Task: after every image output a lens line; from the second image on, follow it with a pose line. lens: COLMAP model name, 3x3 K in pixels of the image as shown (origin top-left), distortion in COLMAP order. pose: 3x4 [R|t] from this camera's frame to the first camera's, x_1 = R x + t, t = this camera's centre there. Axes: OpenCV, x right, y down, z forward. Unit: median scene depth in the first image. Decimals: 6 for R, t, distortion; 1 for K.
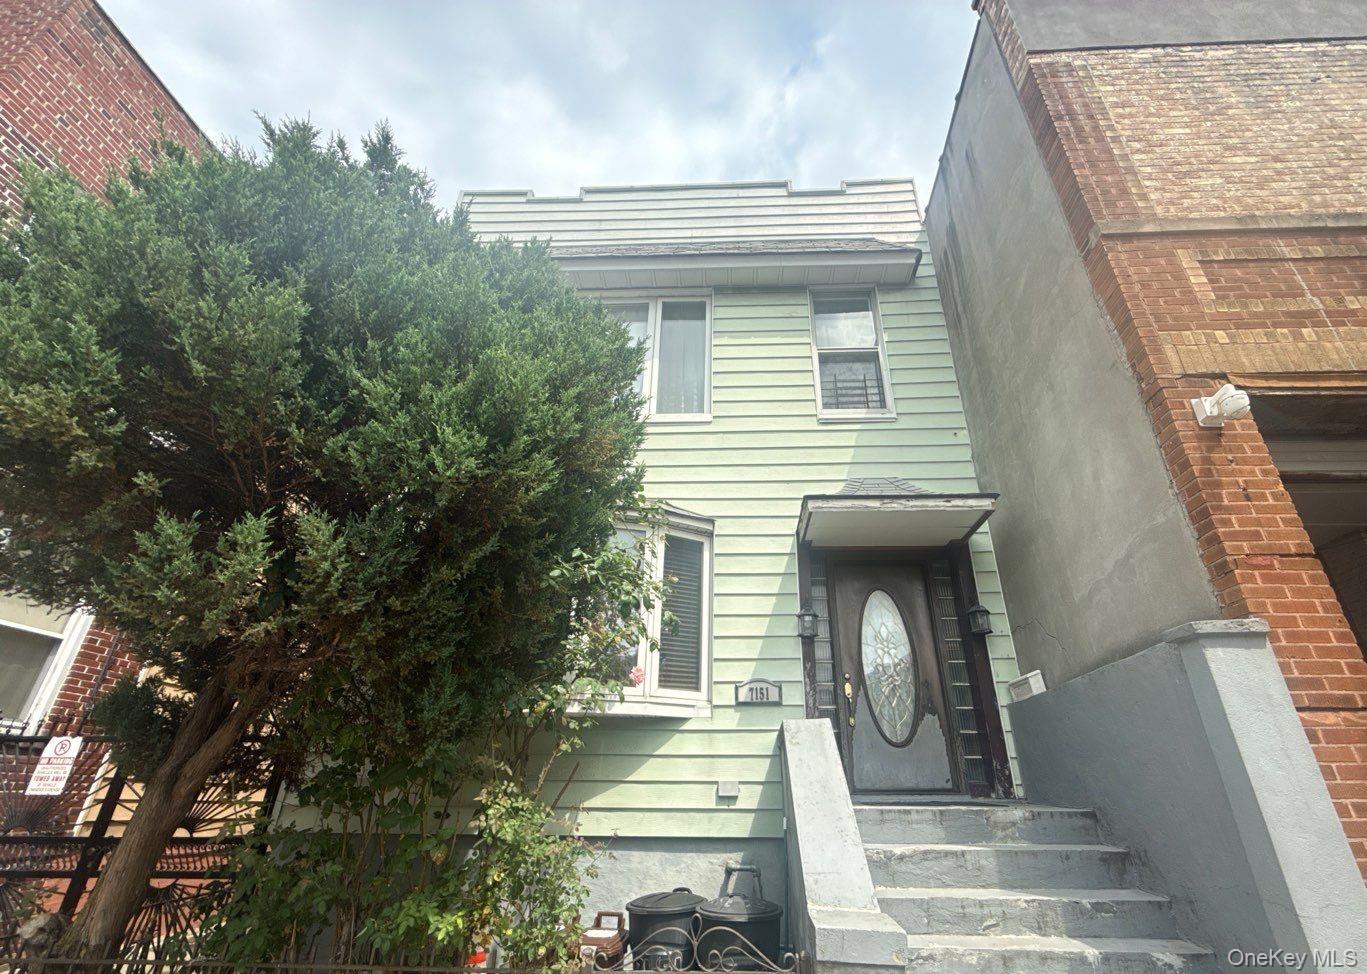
lens RADIAL K [[576.2, 0, 715.9], [0, 576.2, 540.9], [0, 0, 1]] dist [-0.000545, 0.000015]
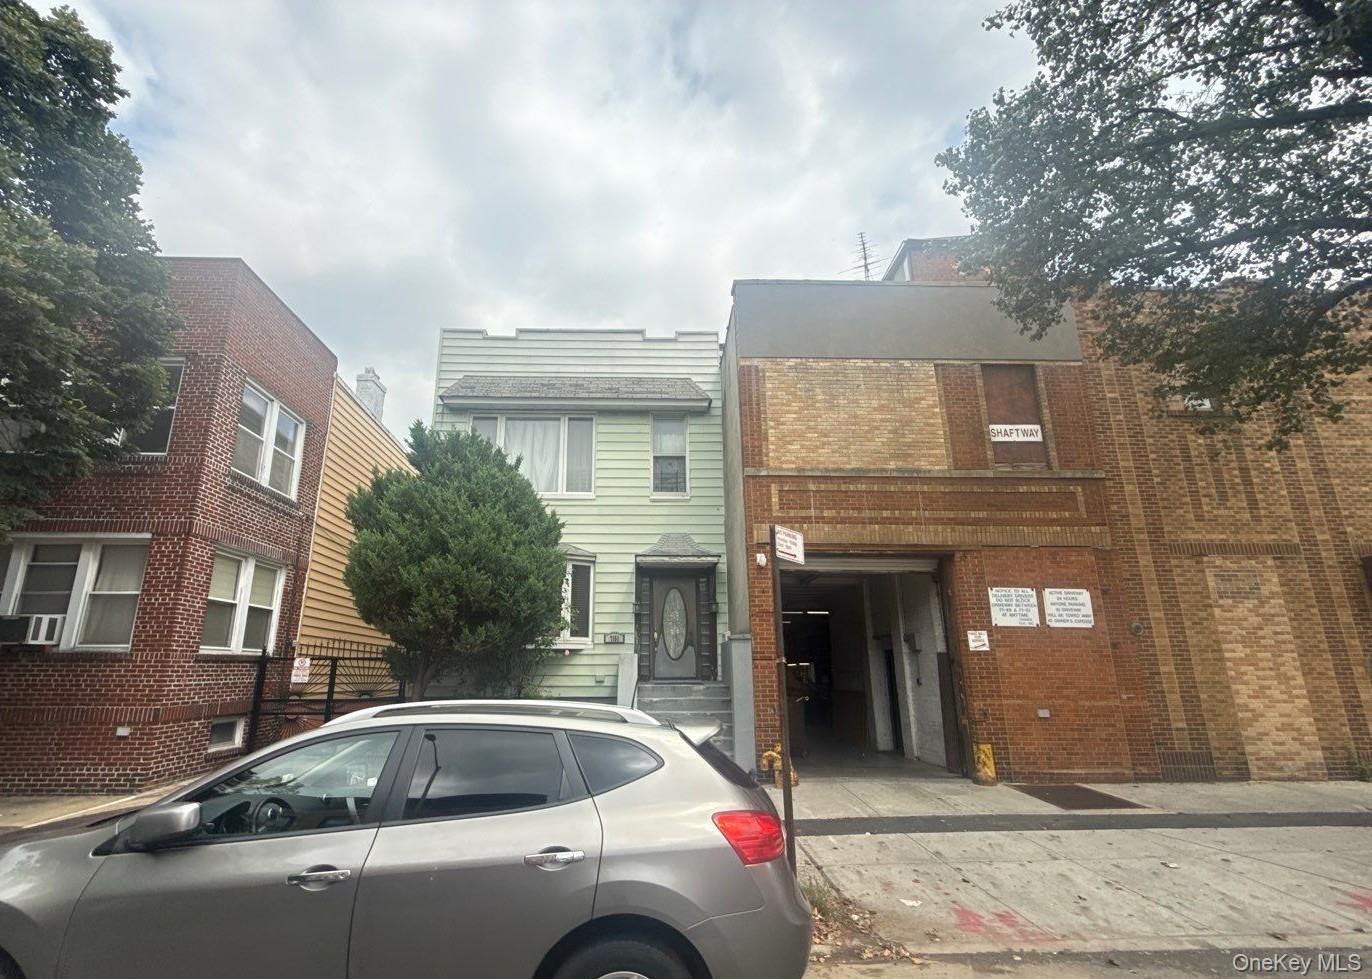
lens RADIAL K [[576.4, 0, 649.5], [0, 576.4, 538.9], [0, 0, 1]] dist [0.001146, -0.000080]
pose [[0.998152, 0.007192, 0.060337, 0.082556], [-0.018785, 0.980852, 0.193848, -0.639355], [-0.057787, -0.194623, 0.979174, -1.313868]]
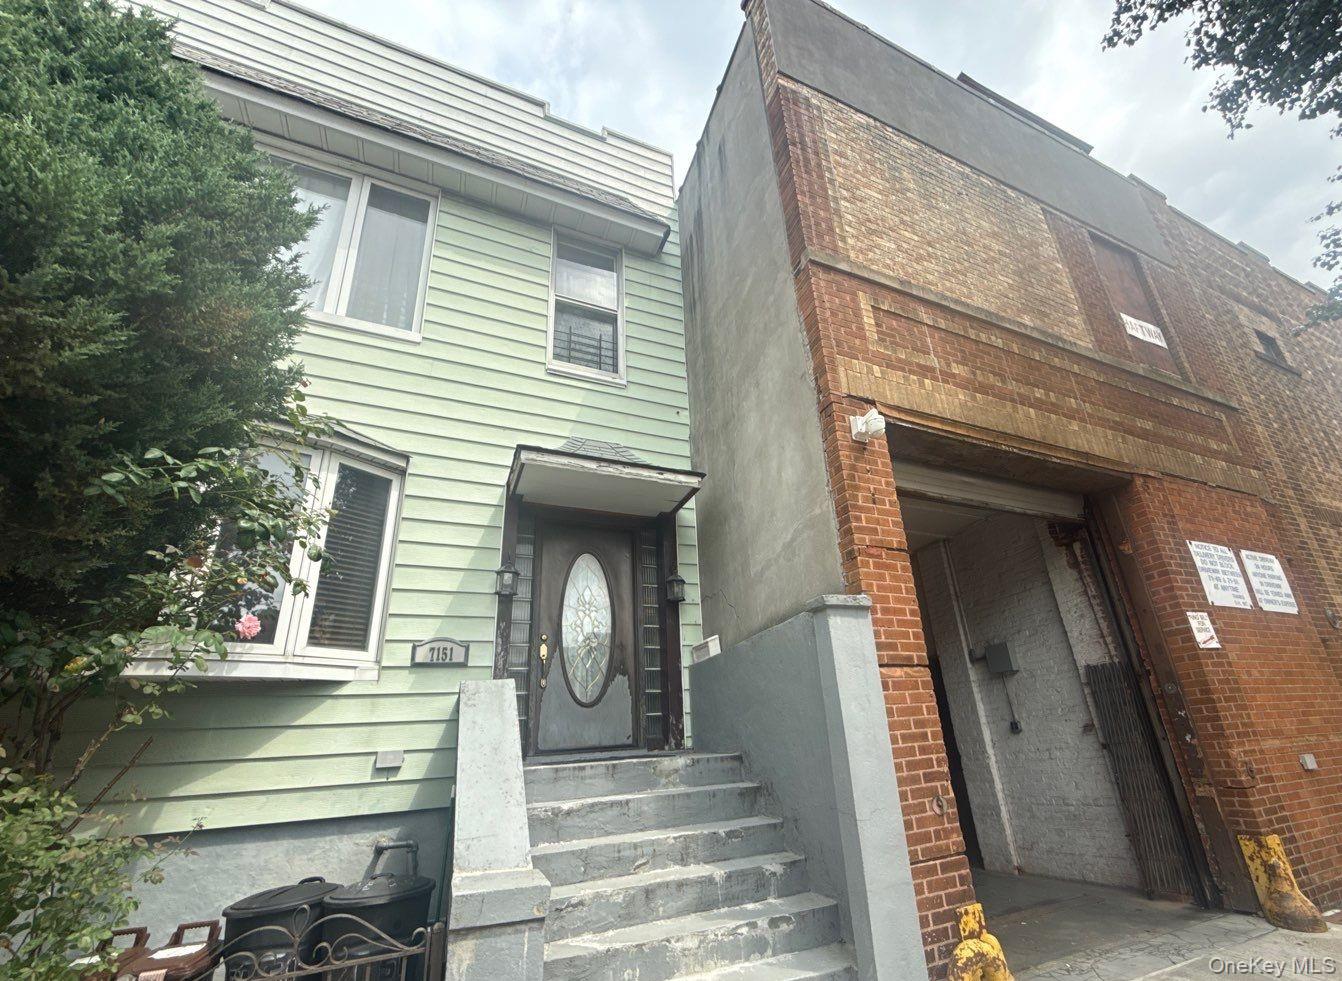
lens RADIAL K [[578.1, 0, 718.5], [0, 578.1, 541.0], [0, 0, 1]] dist [0.001270, -0.000093]
pose [[0.887189, 0.096995, 0.451095, 0.038886], [-0.122258, 0.992128, 0.027120, 0.012489], [-0.444913, -0.079211, 0.892064, 0.009942]]
